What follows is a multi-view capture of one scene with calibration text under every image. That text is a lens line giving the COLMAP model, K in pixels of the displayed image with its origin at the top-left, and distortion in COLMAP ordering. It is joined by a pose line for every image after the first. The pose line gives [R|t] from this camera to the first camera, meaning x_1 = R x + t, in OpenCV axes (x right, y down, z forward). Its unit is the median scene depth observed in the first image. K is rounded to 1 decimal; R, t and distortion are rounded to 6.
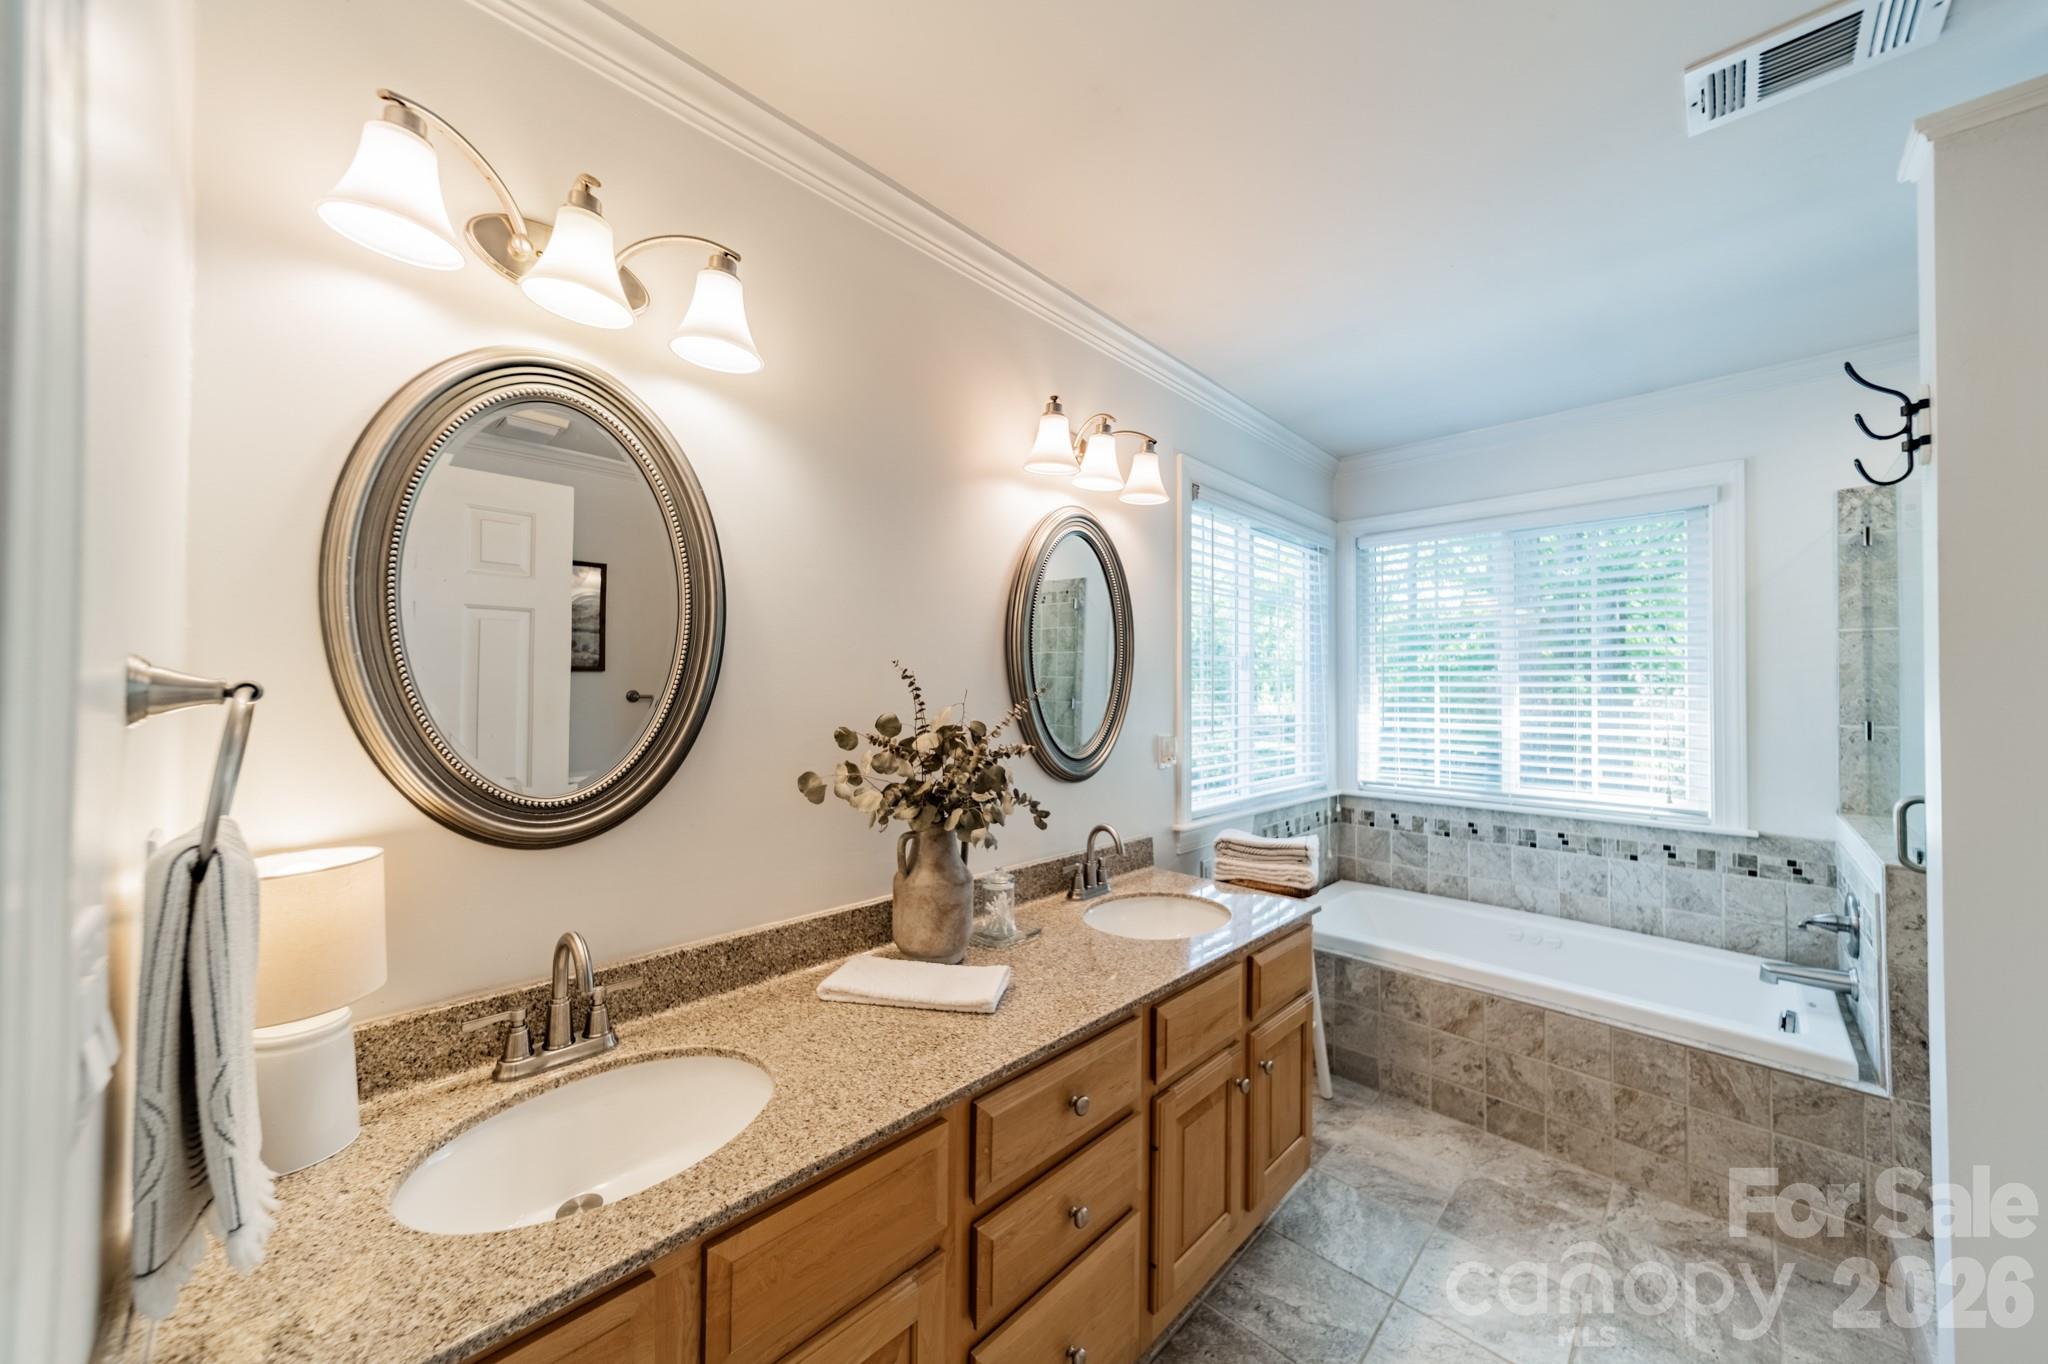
lens RADIAL K [[718.7, 0, 1031.0], [0, 718.7, 694.4], [0, 0, 1]] dist [0.007616, 0.000061]
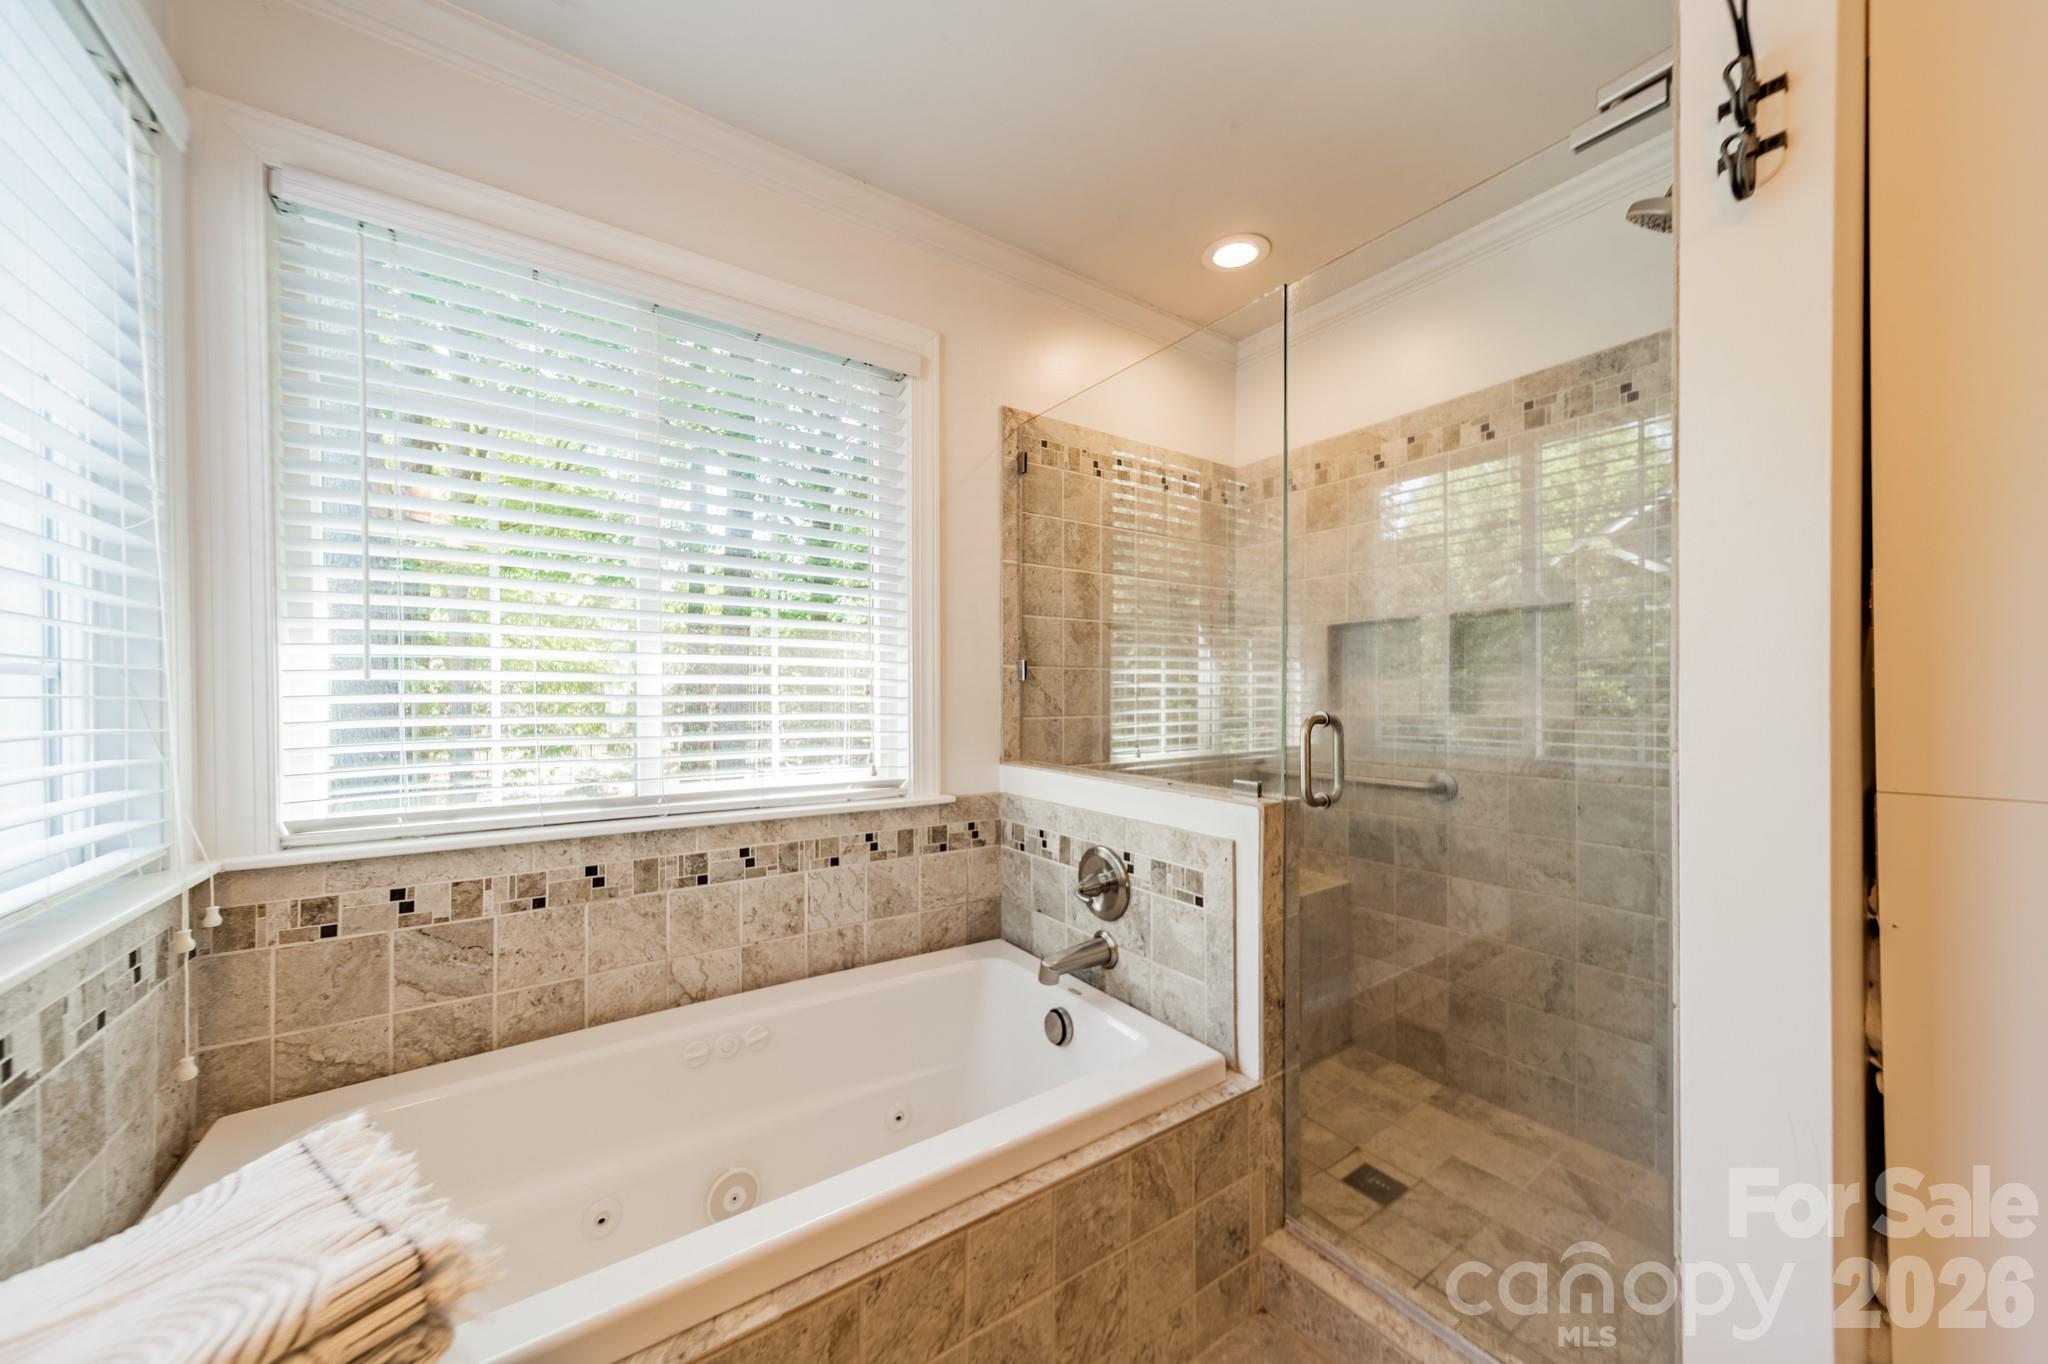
lens RADIAL K [[718.7, 0, 1031.0], [0, 718.7, 694.4], [0, 0, 1]] dist [0.007616, 0.000061]
pose [[0.187323, -0.004718, 0.982287, 0.198043], [0.002910, 0.999987, 0.004248, 0.064308], [-0.982294, 0.002063, 0.187334, 0.676663]]
